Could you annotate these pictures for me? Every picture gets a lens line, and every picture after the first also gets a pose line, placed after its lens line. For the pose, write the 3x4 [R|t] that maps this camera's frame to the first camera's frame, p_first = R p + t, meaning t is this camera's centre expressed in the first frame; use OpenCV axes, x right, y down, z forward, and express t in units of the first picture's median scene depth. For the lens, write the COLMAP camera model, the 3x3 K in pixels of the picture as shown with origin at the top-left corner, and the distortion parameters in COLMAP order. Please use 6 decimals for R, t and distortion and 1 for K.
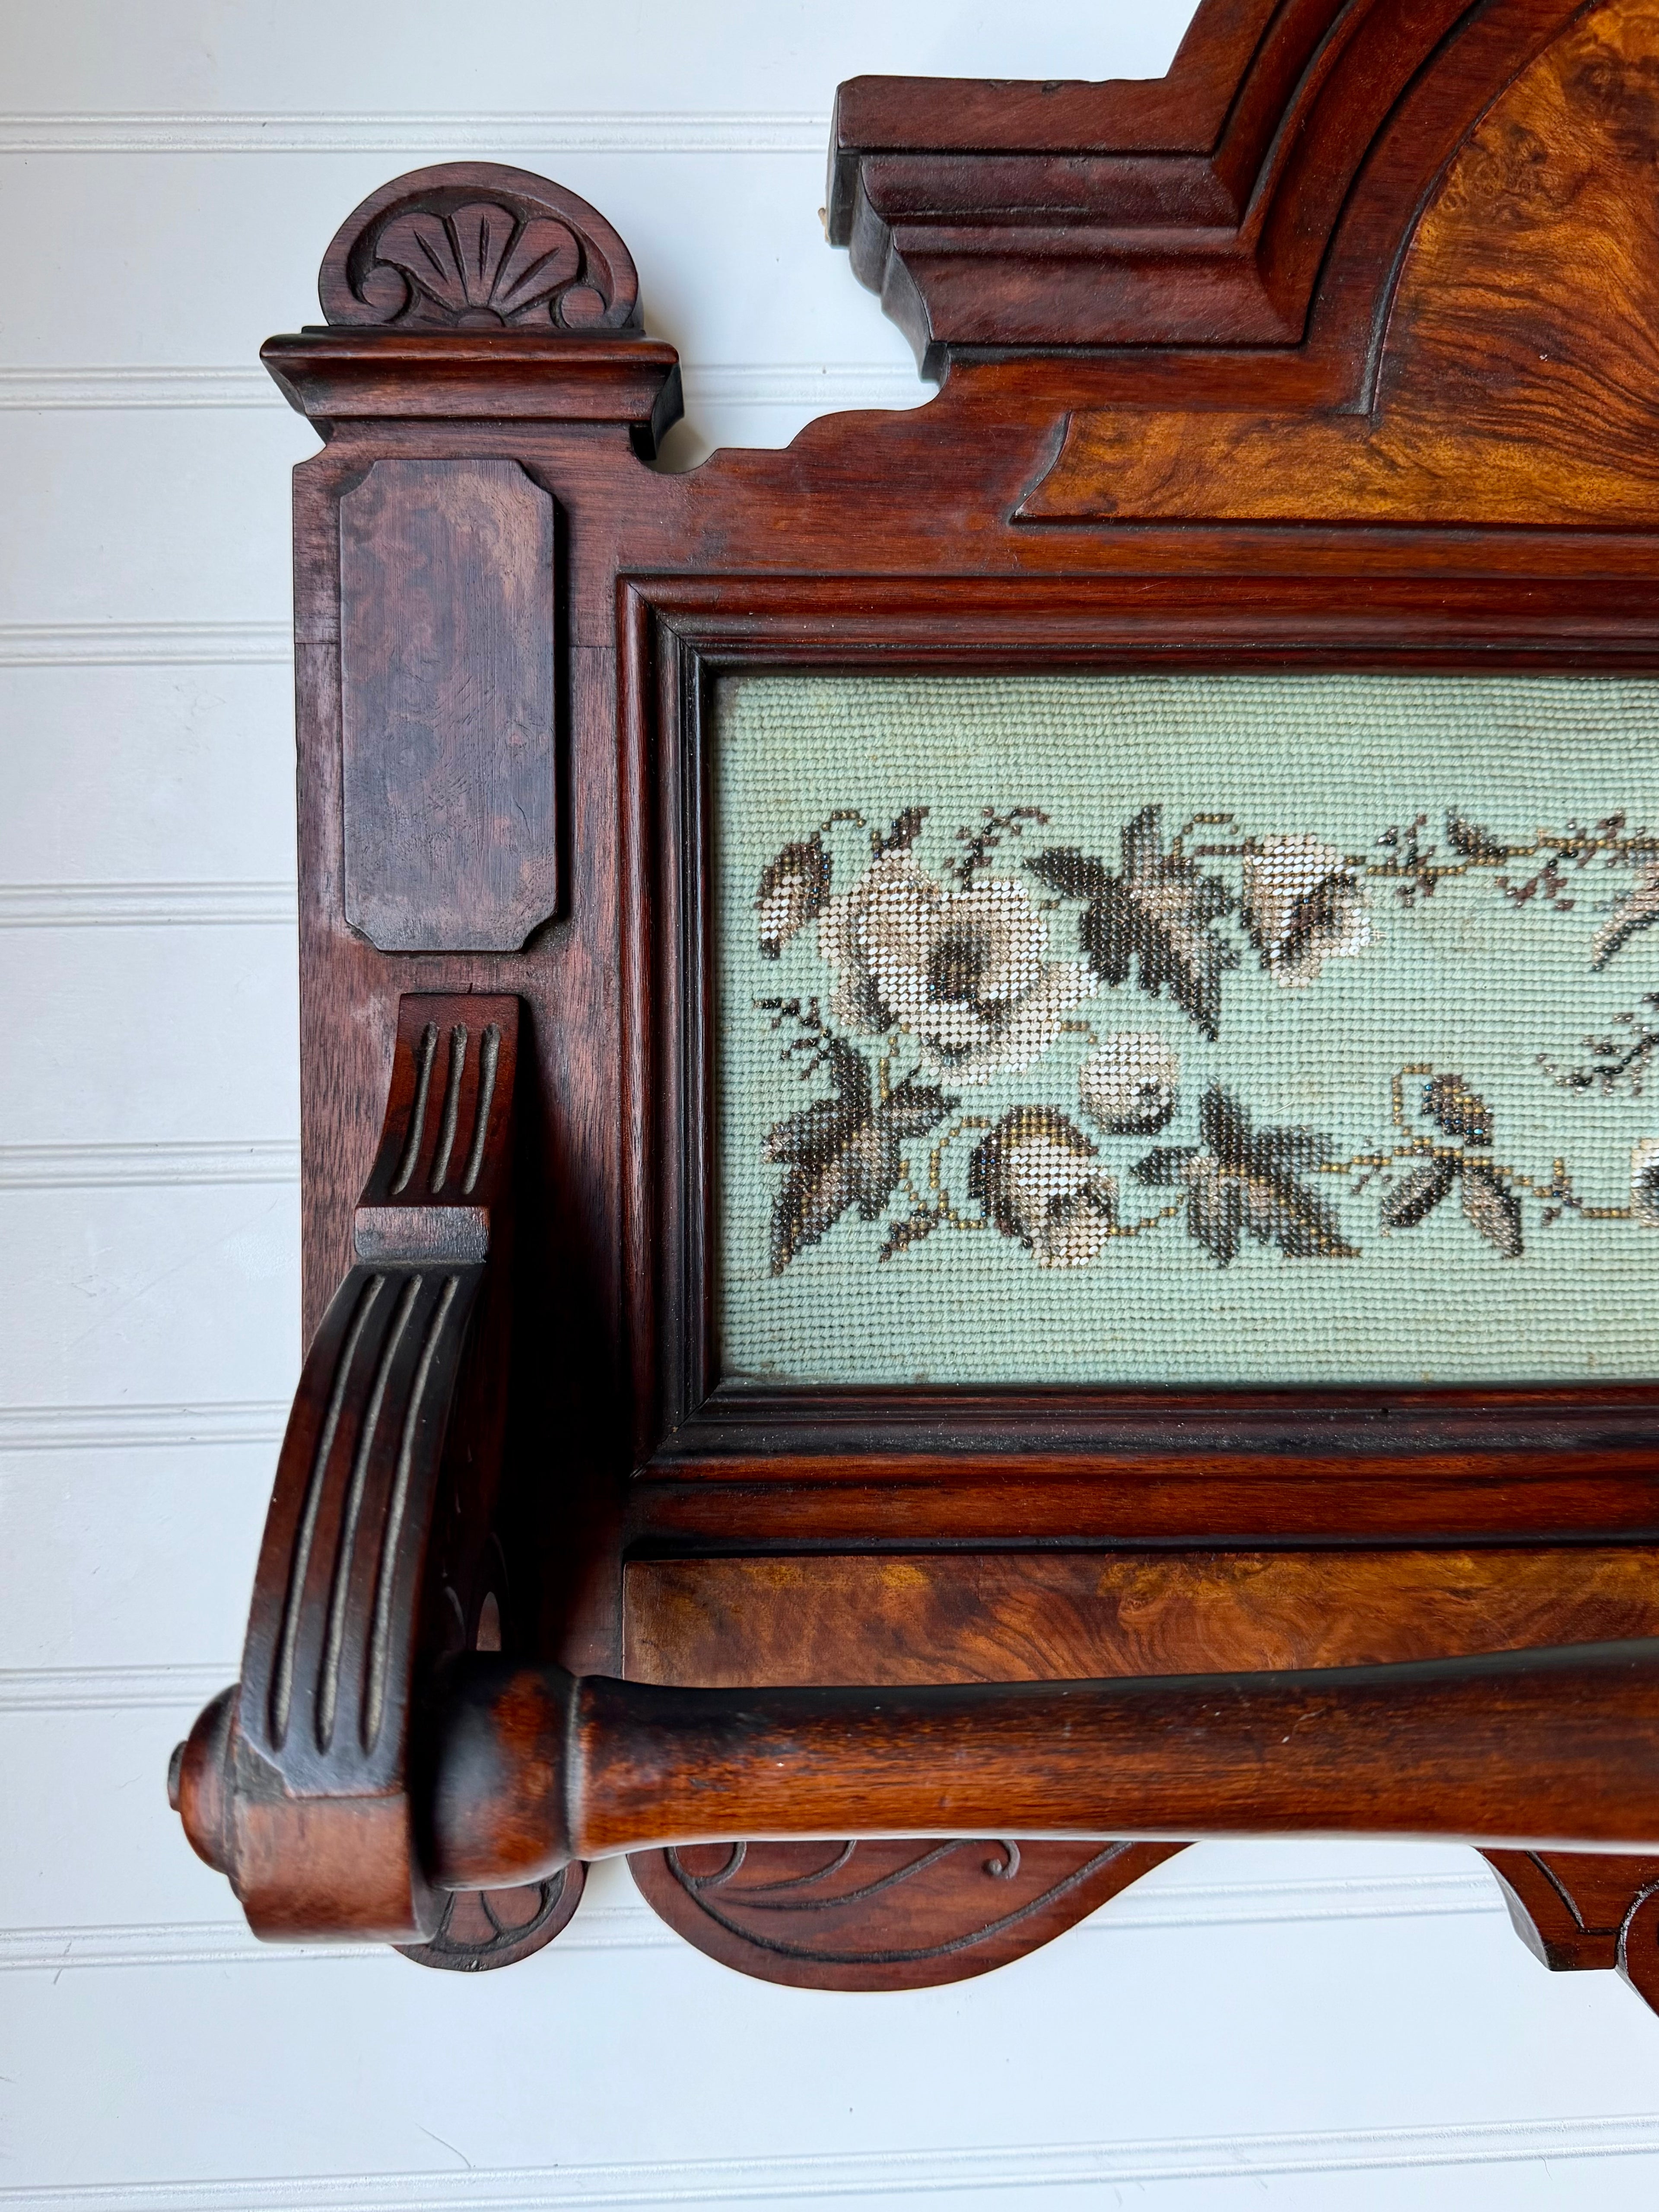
lens RADIAL K [[1577.9, 0, 823.6], [0, 1577.9, 1110.2], [0, 0, 1]] dist [0.180072, -0.425033]
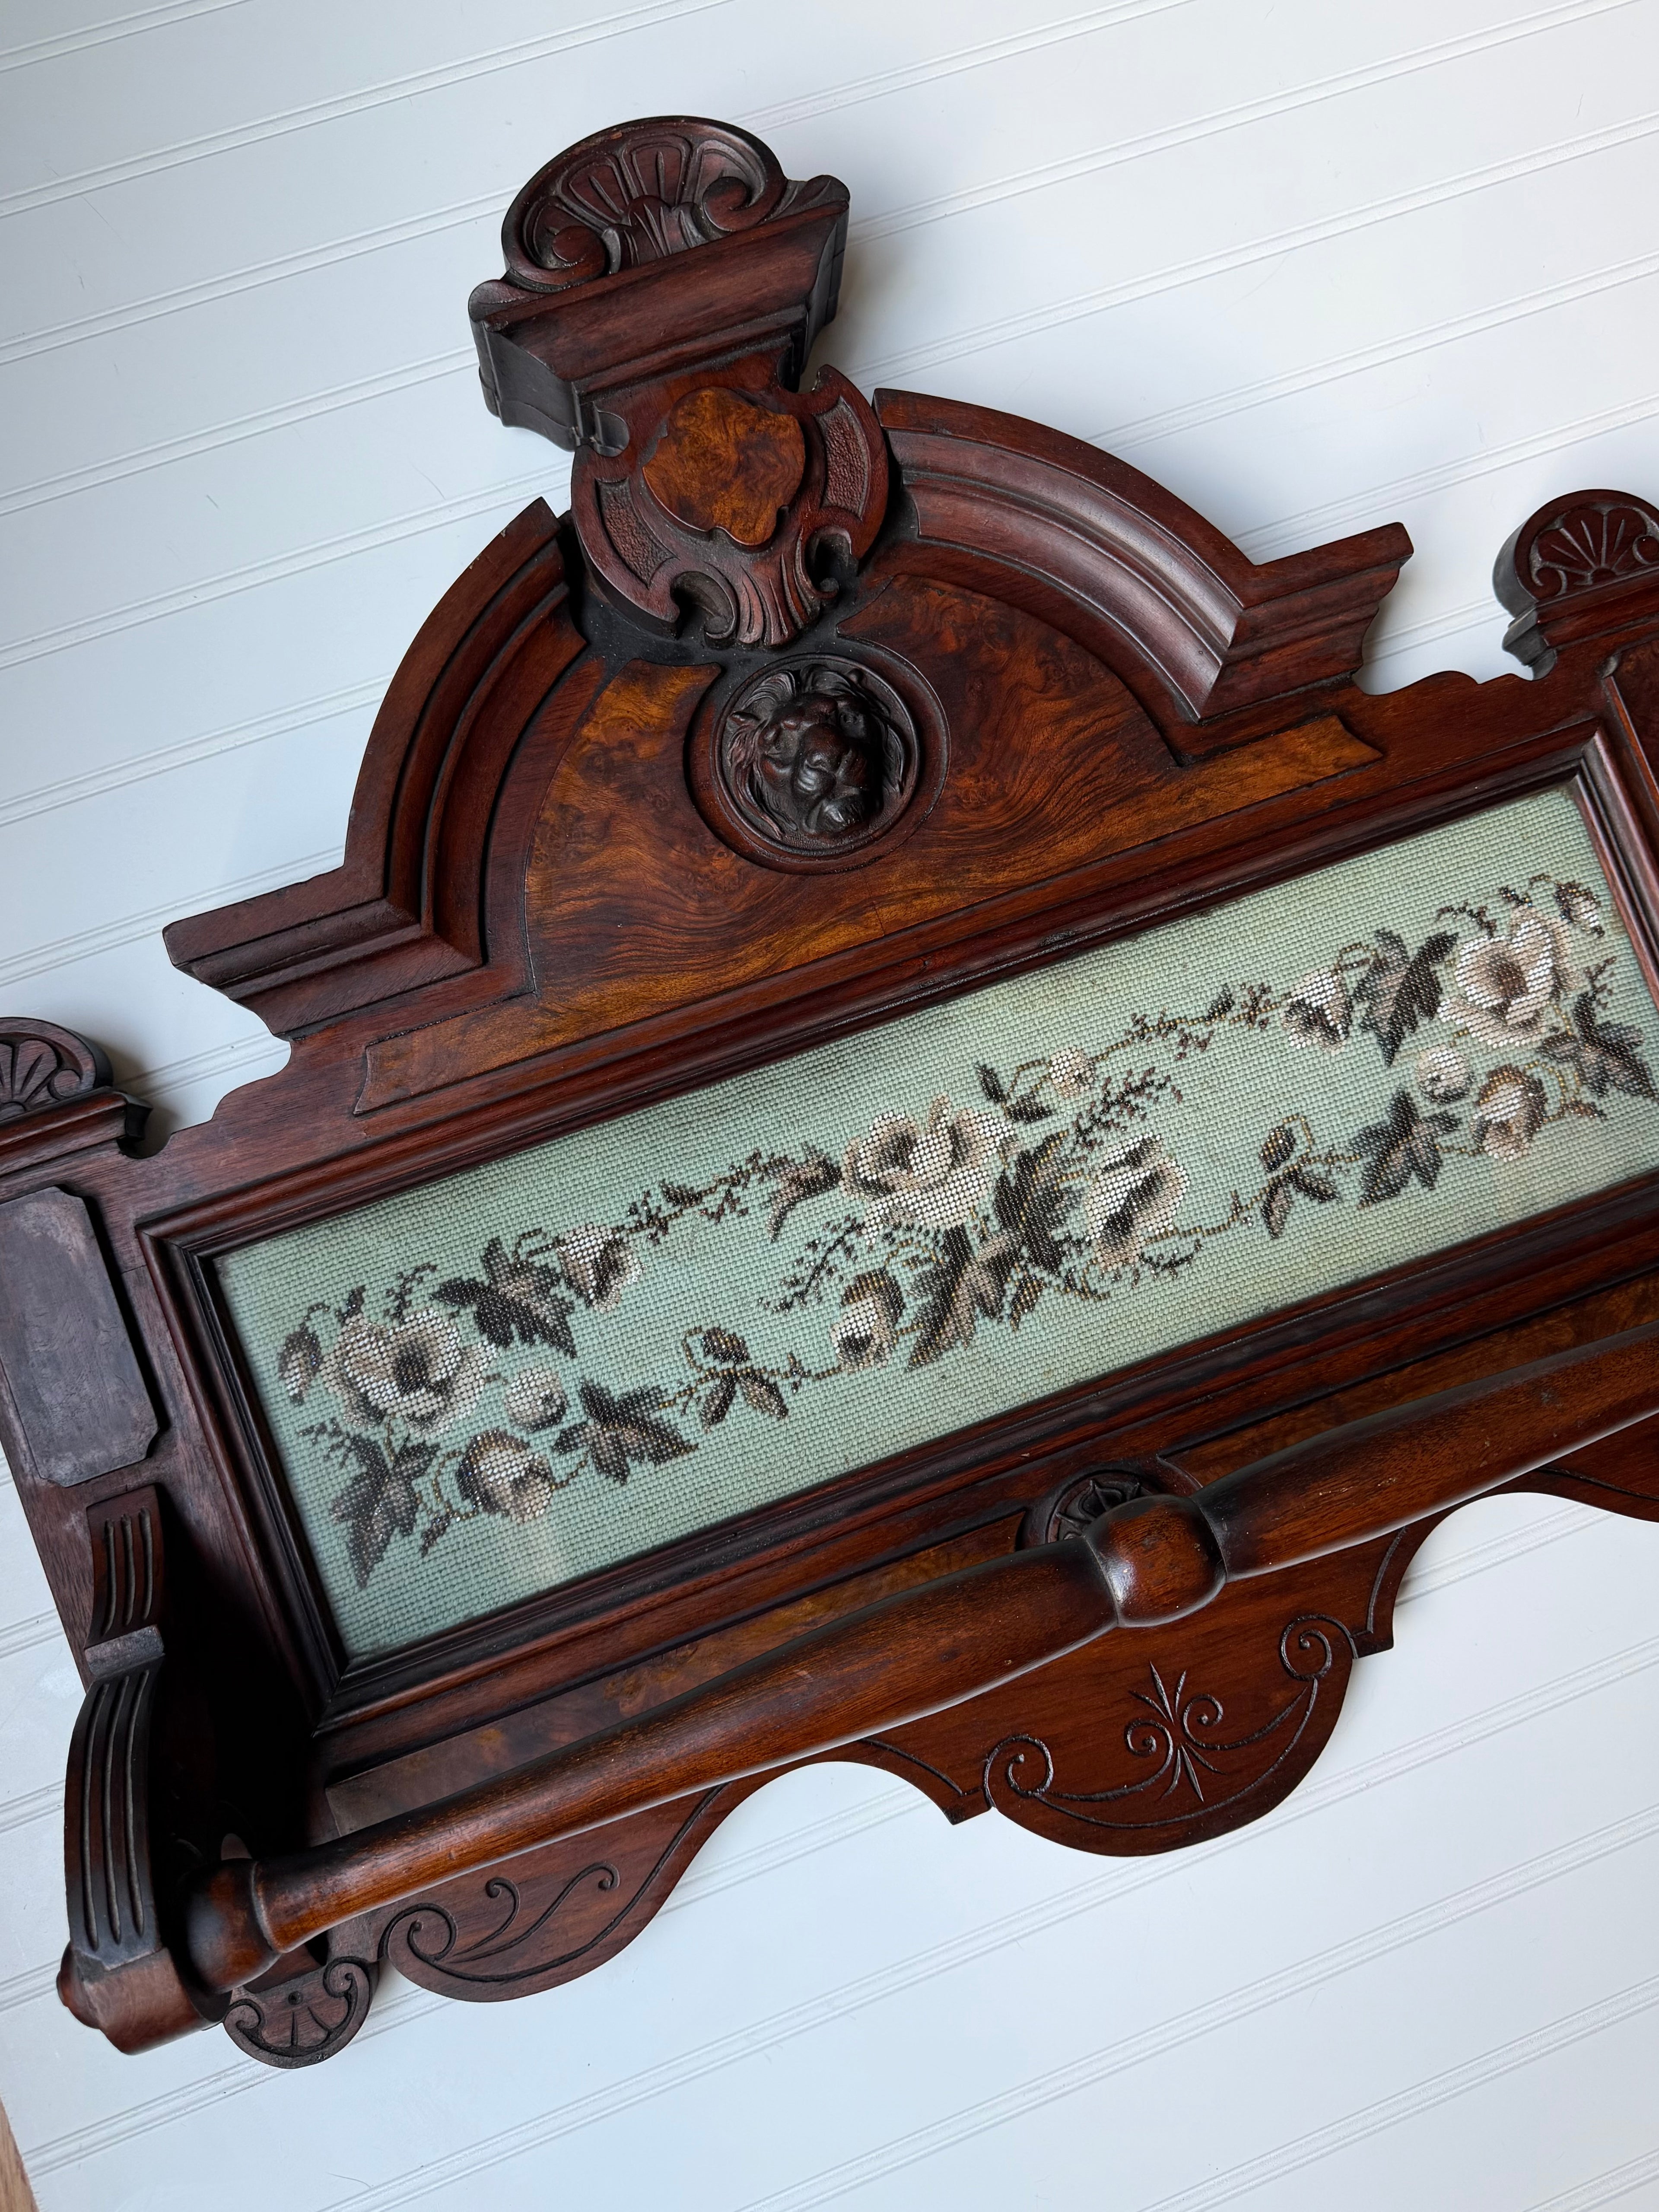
lens RADIAL K [[1715.4, 0, 828.8], [0, 1715.4, 1103.4], [0, 0, 1]] dist [0.202239, -0.503552]
pose [[0.940825, -0.331464, 0.070565, 0.458433], [0.335693, 0.940059, -0.059991, -0.096124], [-0.046451, 0.080129, 0.995702, -0.857143]]
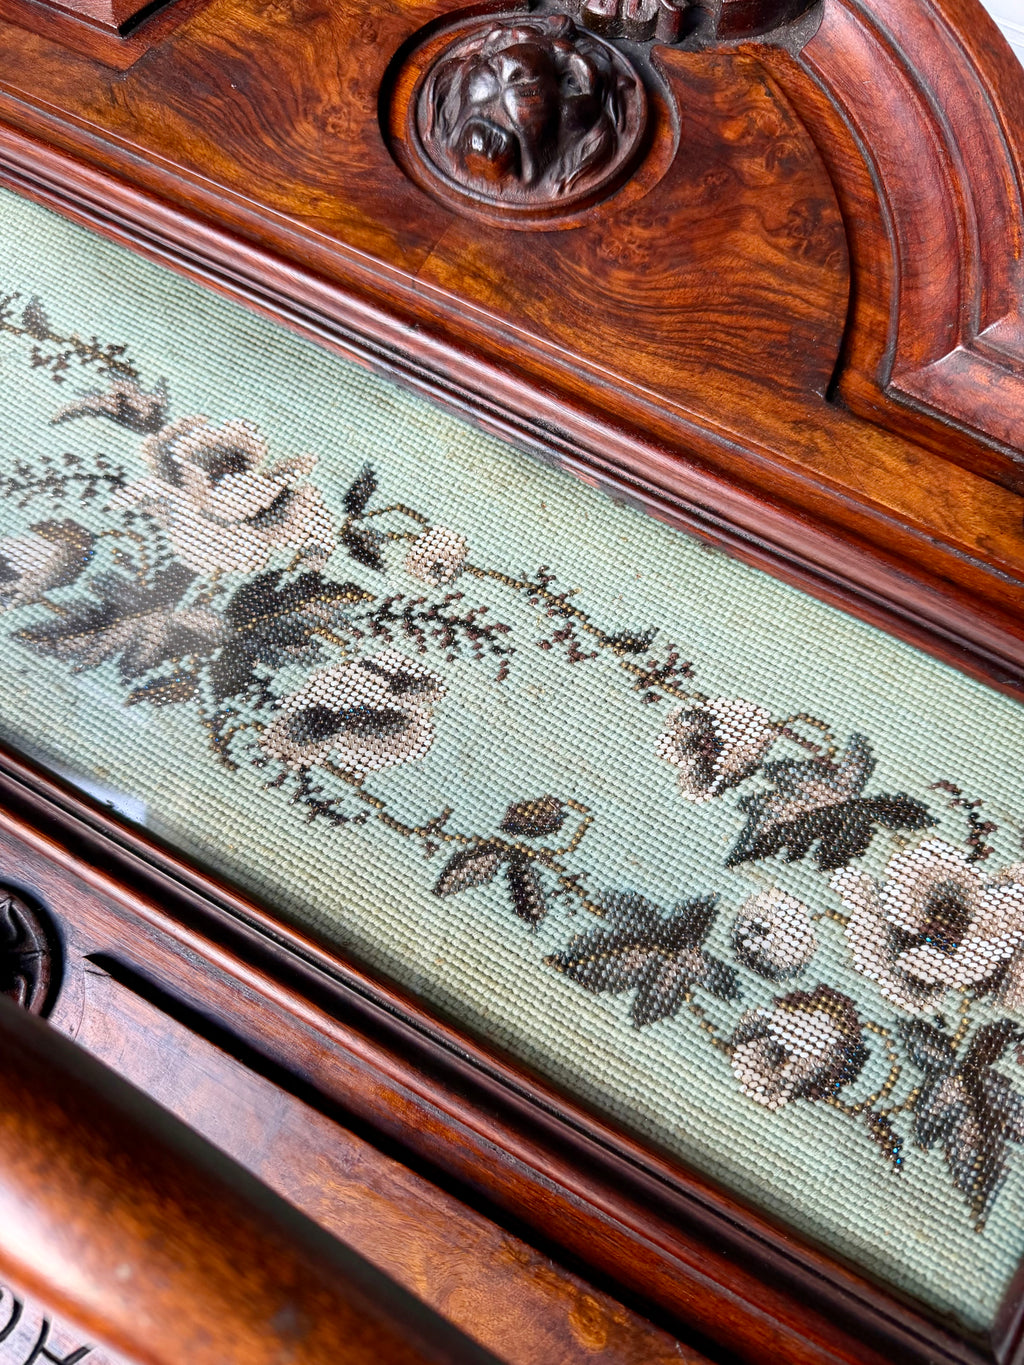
lens RADIAL K [[1003.4, 0, 501.9], [0, 1003.4, 683.0], [0, 0, 1]] dist [0.154891, -0.407565]
pose [[0.860288, 0.473073, -0.190019, 1.121542], [-0.505487, 0.839960, -0.197357, 0.083739], [0.066244, 0.265836, 0.961740, 0.211628]]
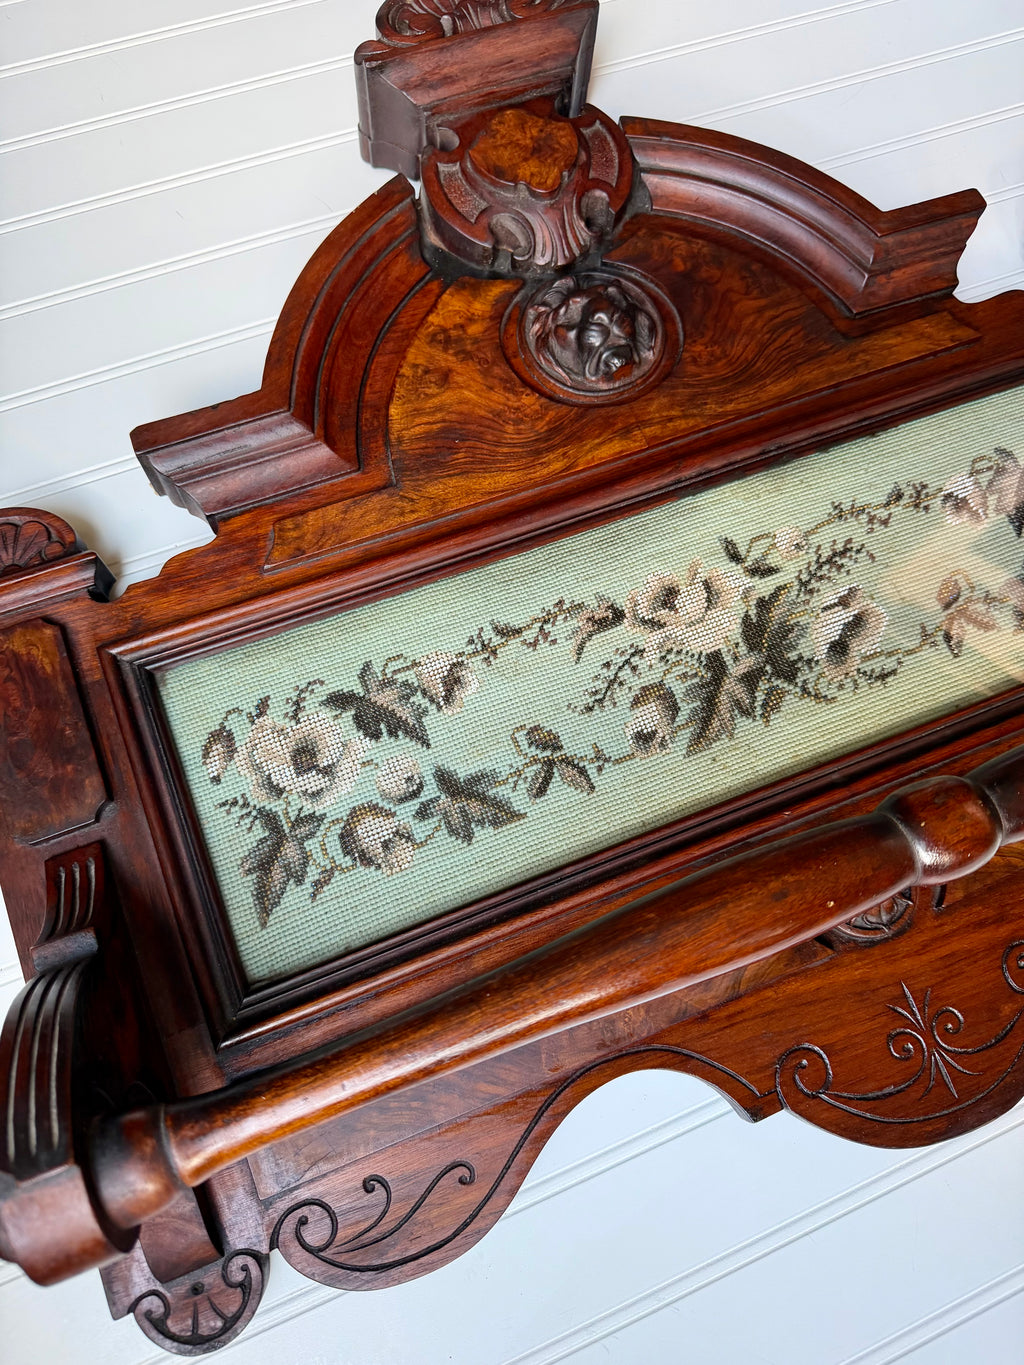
lens RADIAL K [[973.7, 0, 508.4], [0, 973.7, 685.1], [0, 0, 1]] dist [0.180072, -0.425033]
pose [[0.931520, -0.337444, 0.135652, 0.193121], [0.362061, 0.895690, -0.258170, 0.264518], [-0.034384, 0.289605, 0.956528, -0.311185]]
